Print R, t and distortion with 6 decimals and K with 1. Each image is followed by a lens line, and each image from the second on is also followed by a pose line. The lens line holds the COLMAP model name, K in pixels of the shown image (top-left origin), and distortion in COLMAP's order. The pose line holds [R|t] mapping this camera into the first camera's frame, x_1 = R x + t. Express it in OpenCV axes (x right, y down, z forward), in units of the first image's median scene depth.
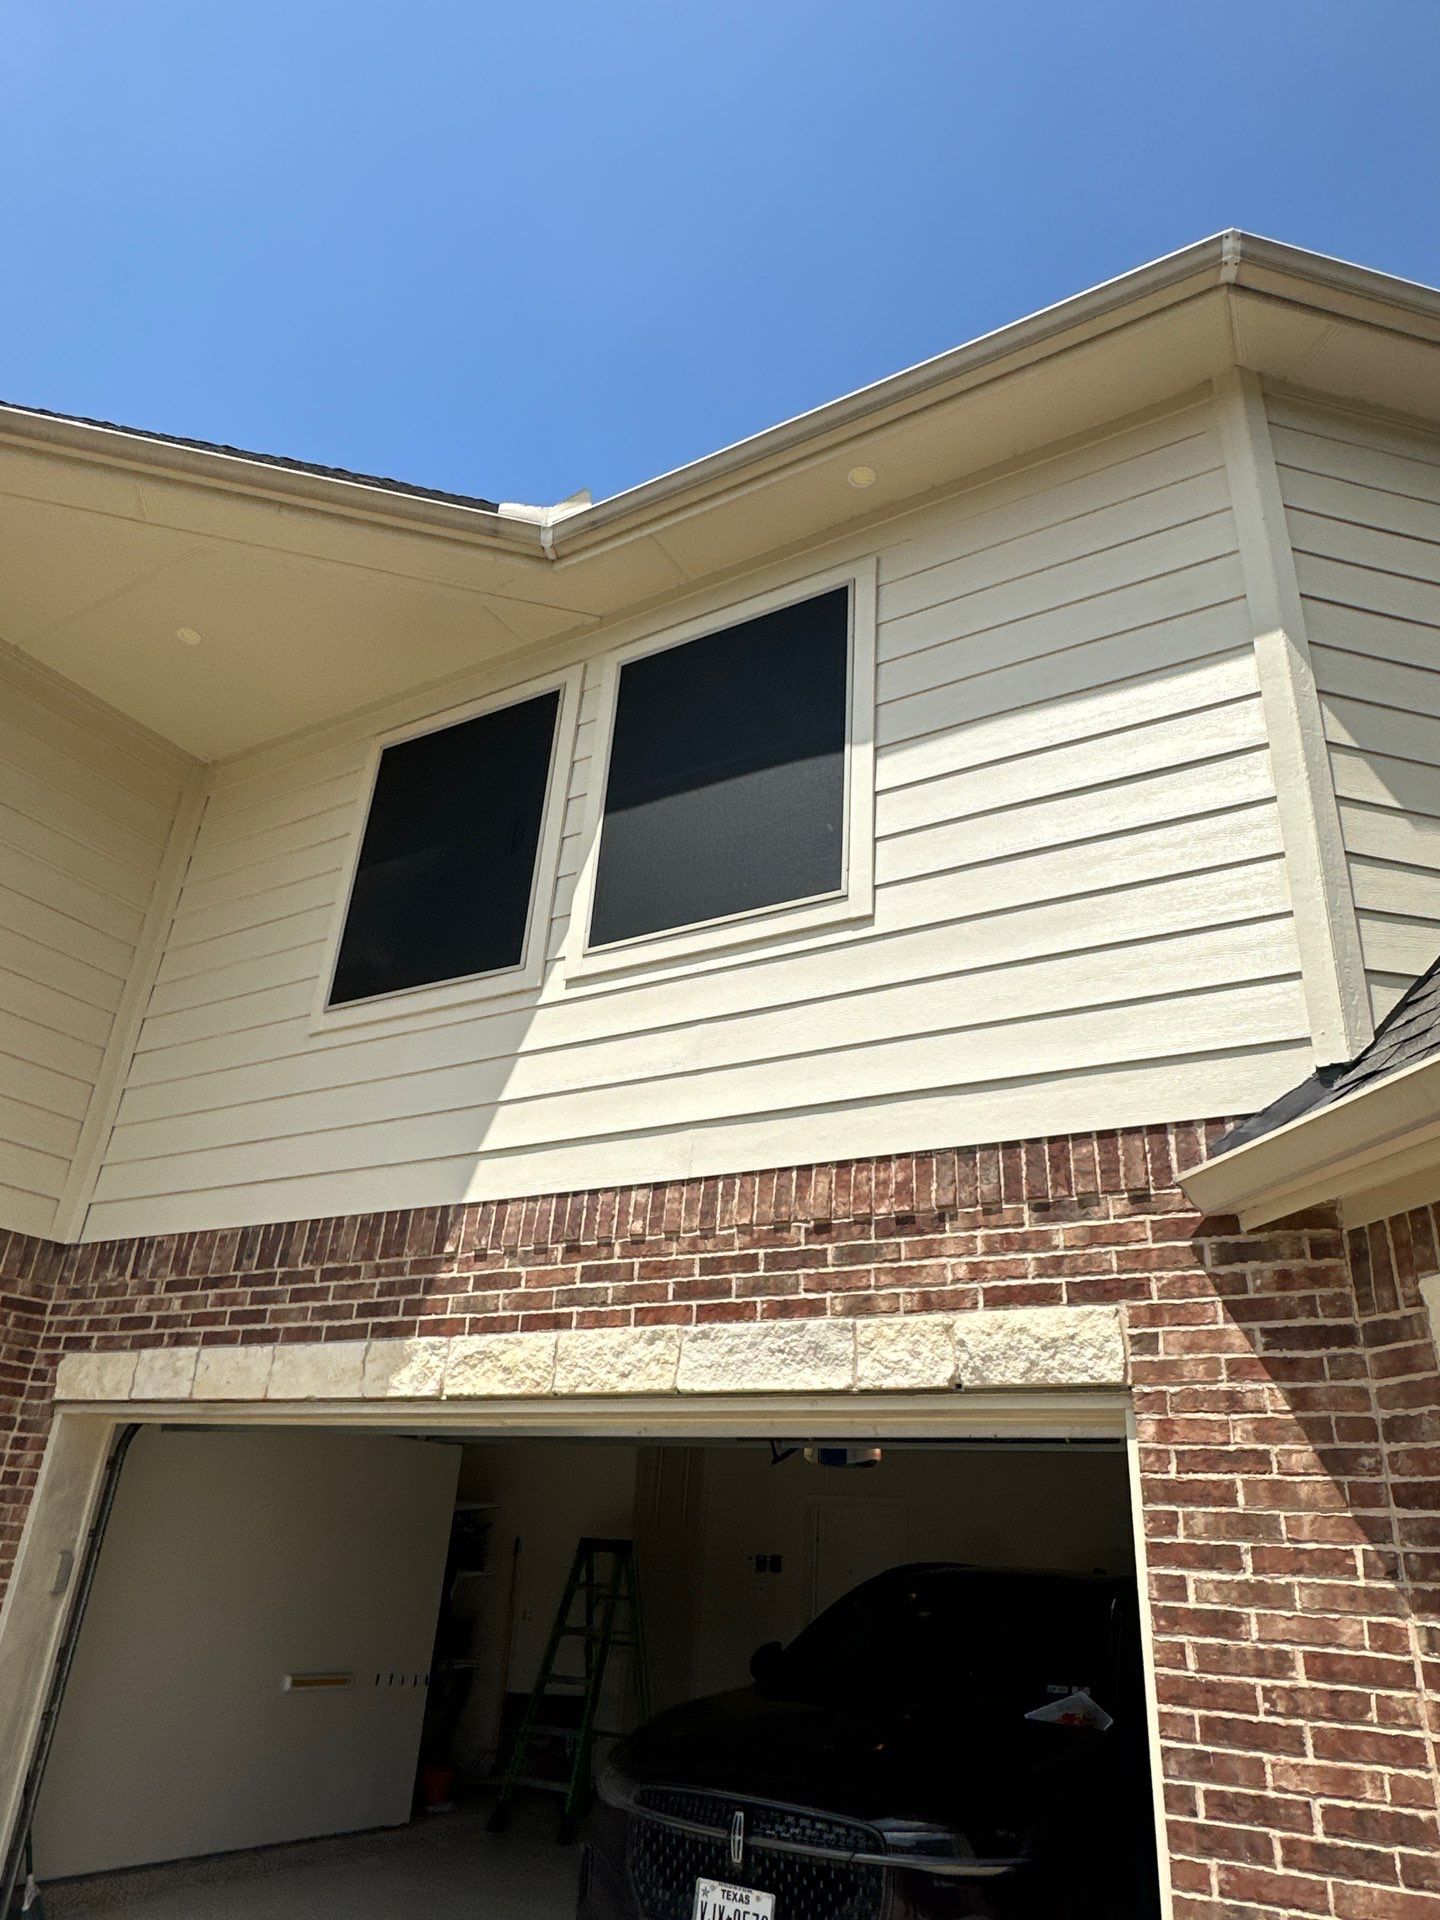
lens RADIAL K [[1267.8, 0, 713.2], [0, 1267.8, 940.6], [0, 0, 1]] dist [-0.007867, 0.003523]
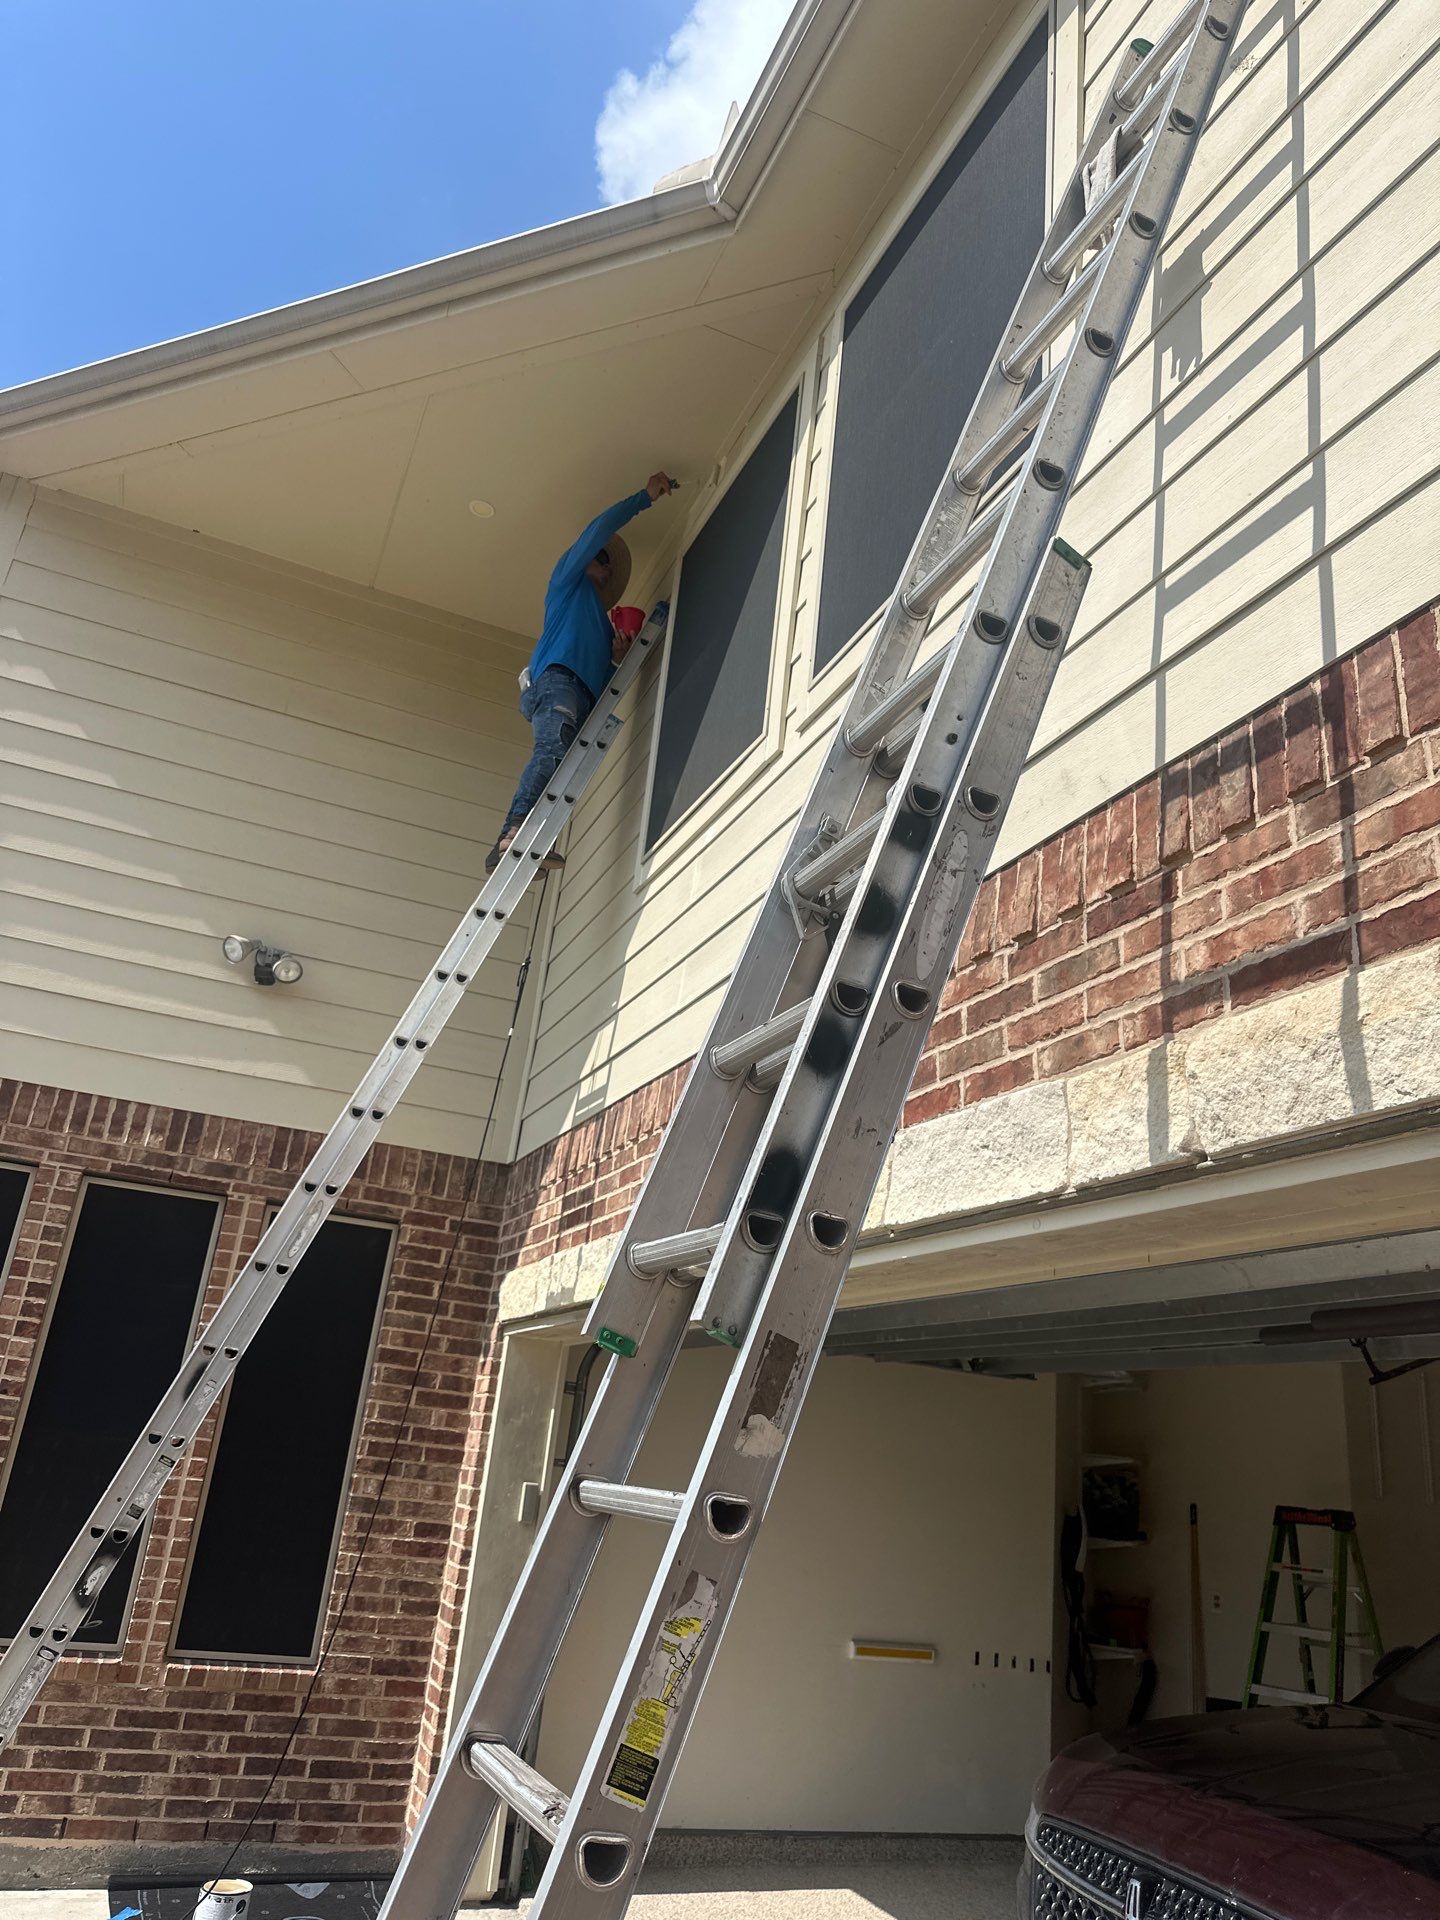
lens RADIAL K [[1351.7, 0, 692.3], [0, 1351.7, 938.2], [0, 0, 1]] dist [0.064974, -0.092117]
pose [[0.802892, -0.200324, -0.561458, 0.327757], [0.218339, 0.975219, -0.035724, 0.210394], [0.554701, -0.093906, 0.826734, 0.364276]]
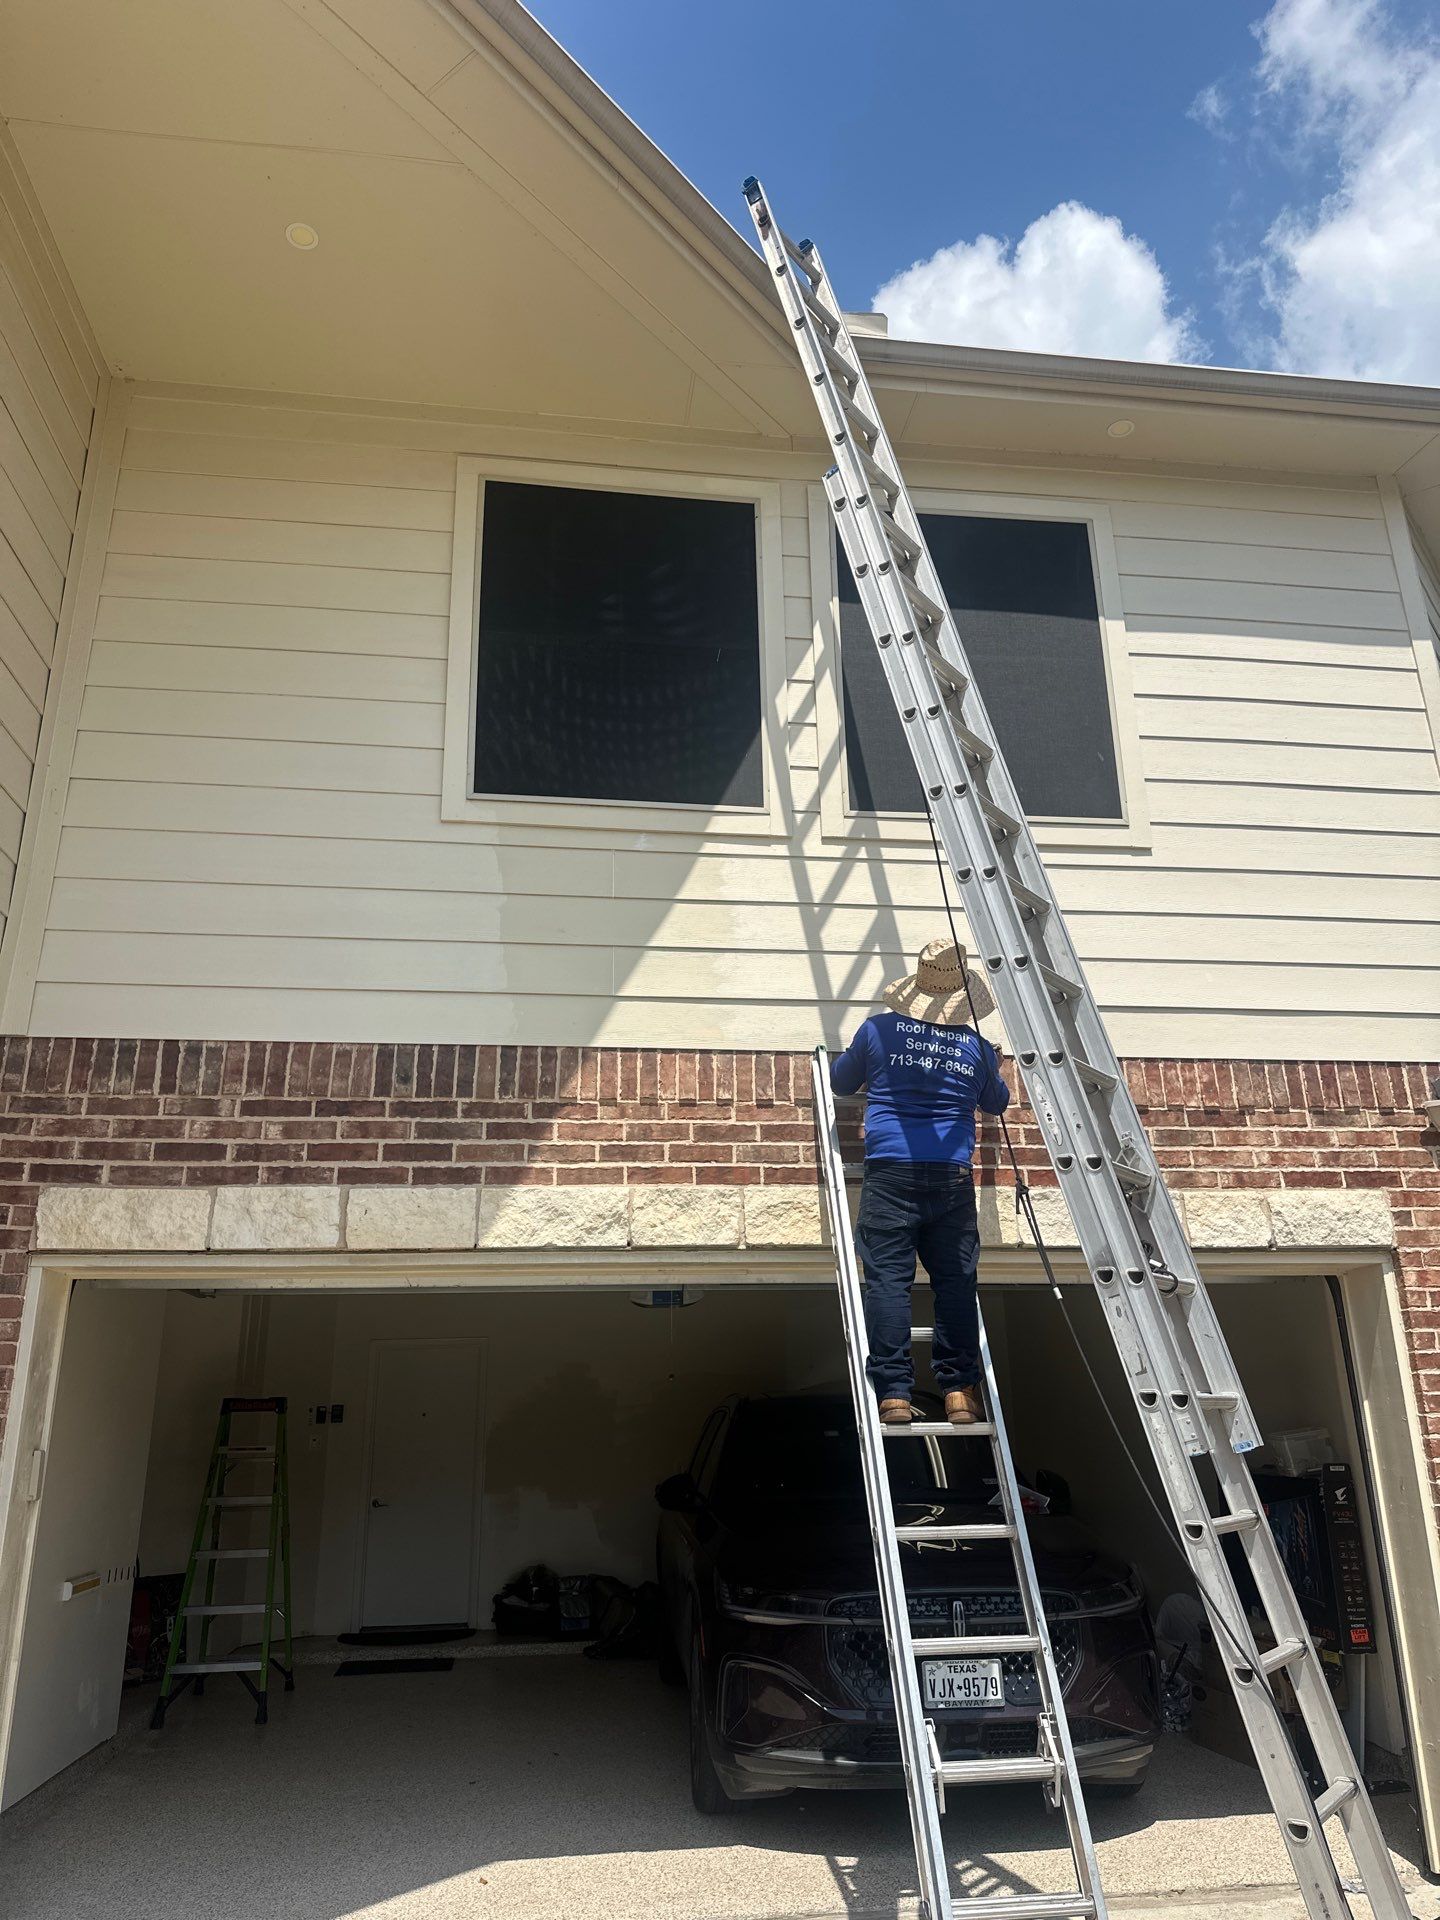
lens RADIAL K [[1351.7, 0, 725.4], [0, 1351.7, 946.7], [0, 0, 1]] dist [0.064974, -0.092117]
pose [[0.777717, 0.139766, 0.612881, -1.011681], [-0.221403, 0.973398, 0.058970, 0.087818], [-0.588335, -0.181555, 0.787972, 0.261198]]
